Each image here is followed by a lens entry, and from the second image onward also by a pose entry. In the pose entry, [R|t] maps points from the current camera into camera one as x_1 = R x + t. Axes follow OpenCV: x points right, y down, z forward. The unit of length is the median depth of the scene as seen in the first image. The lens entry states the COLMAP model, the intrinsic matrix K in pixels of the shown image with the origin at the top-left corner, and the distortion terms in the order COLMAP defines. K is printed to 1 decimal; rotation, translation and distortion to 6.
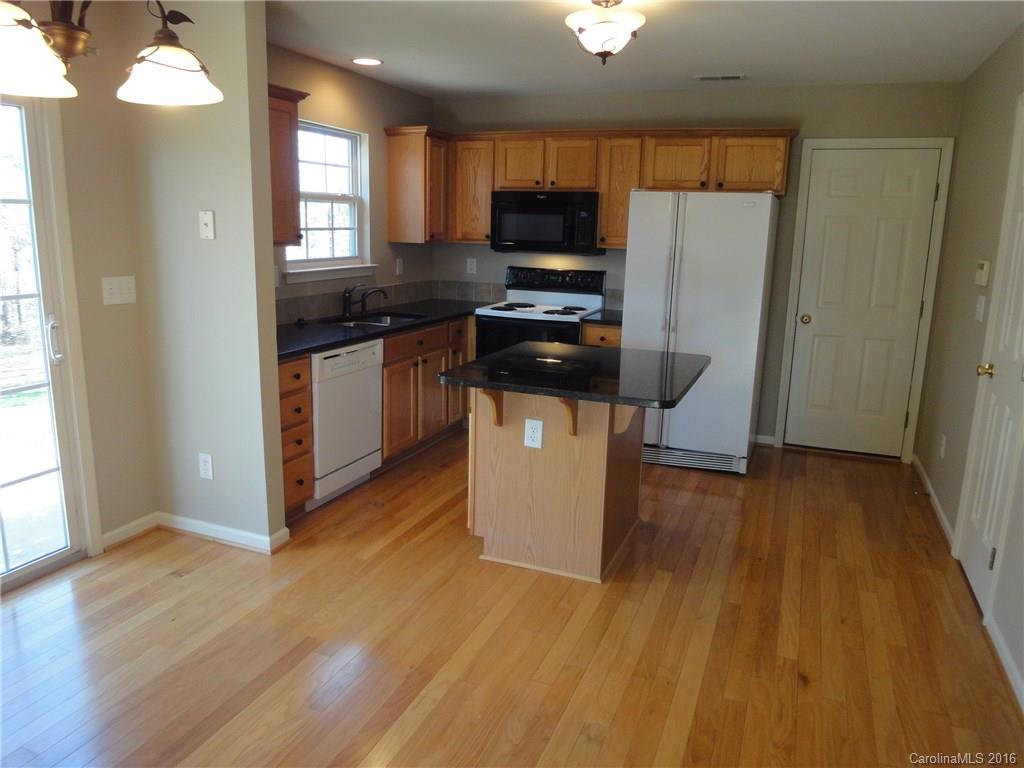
lens RADIAL K [[731.4, 0, 515.8], [0, 731.4, 380.8], [0, 0, 1]] dist [-0.037555, 0.001049]
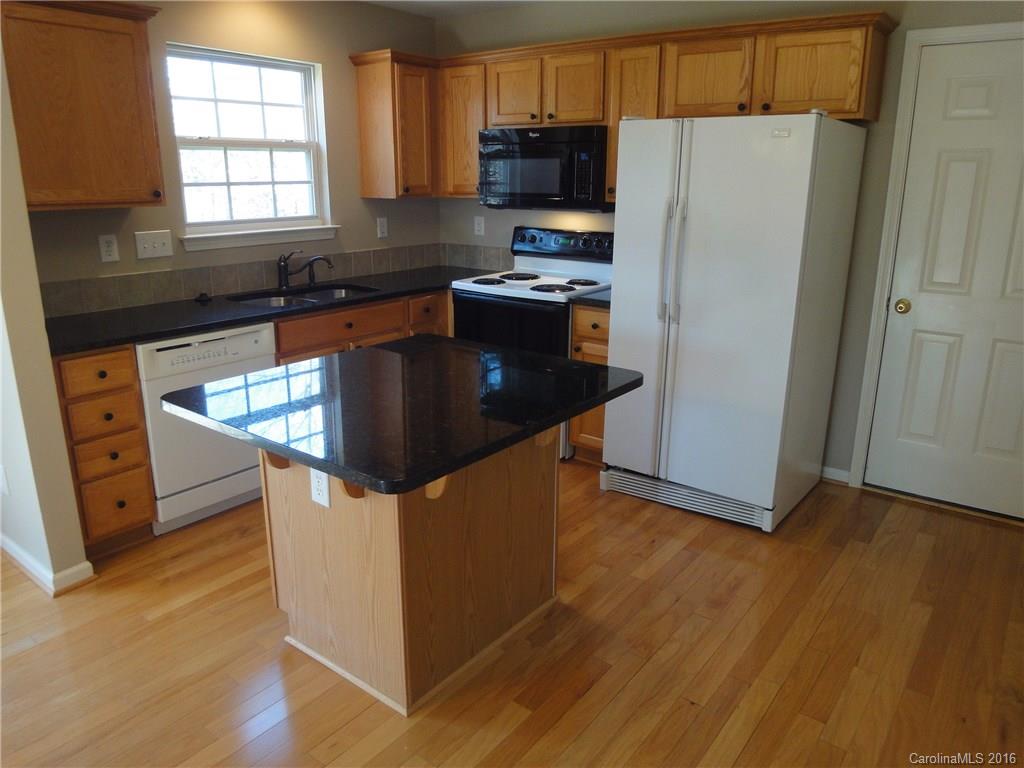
lens RADIAL K [[731.4, 0, 508.5], [0, 731.4, 384.0], [0, 0, 1]] dist [-0.037555, 0.001049]
pose [[0.963301, 0.054302, -0.262874, 0.236001], [-0.037595, 0.996965, 0.068177, -0.046955], [0.265779, -0.055793, 0.962418, 0.264141]]
